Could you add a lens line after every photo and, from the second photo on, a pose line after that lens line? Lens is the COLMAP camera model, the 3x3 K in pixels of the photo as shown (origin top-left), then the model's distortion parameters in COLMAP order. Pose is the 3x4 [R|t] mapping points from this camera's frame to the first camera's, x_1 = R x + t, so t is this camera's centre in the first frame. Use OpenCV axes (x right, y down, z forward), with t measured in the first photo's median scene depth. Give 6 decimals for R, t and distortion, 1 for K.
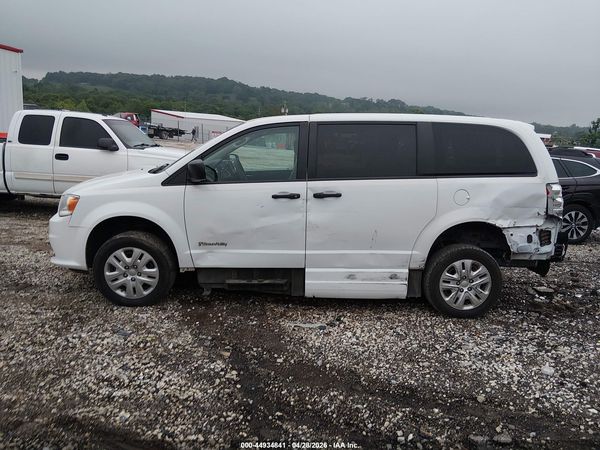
lens RADIAL K [[446.4, 0, 298.5], [0, 446.4, 212.9], [0, 0, 1]] dist [0.118122, -0.184610]
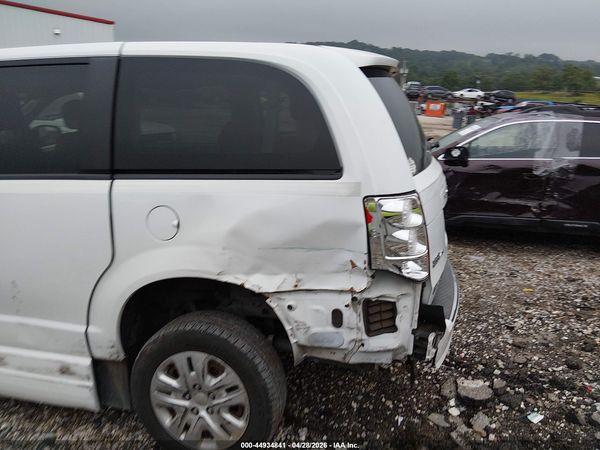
lens RADIAL K [[446.4, 0, 298.5], [0, 446.4, 212.9], [0, 0, 1]] dist [0.118122, -0.184610]
pose [[0.964188, 0.036739, -0.262662, 0.592946], [-0.017709, 0.997067, 0.074456, -0.078448], [0.264627, -0.067139, 0.962011, 0.585181]]
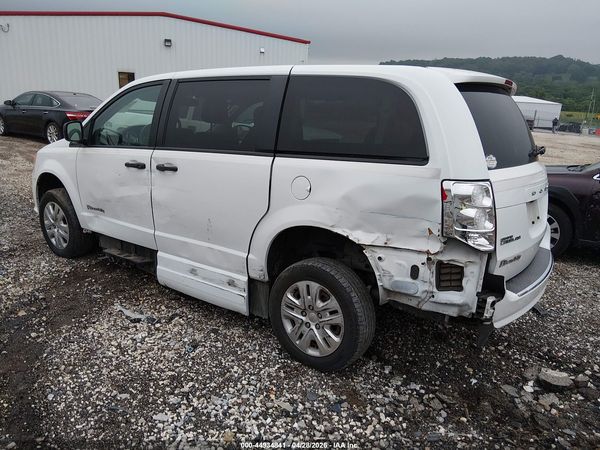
lens RADIAL K [[446.4, 0, 298.5], [0, 446.4, 212.9], [0, 0, 1]] dist [0.118122, -0.184610]
pose [[0.795817, 0.135094, -0.590275, 0.732200], [-0.116403, 0.990746, 0.069811, -0.041861], [0.594243, 0.013153, 0.804178, 0.453658]]
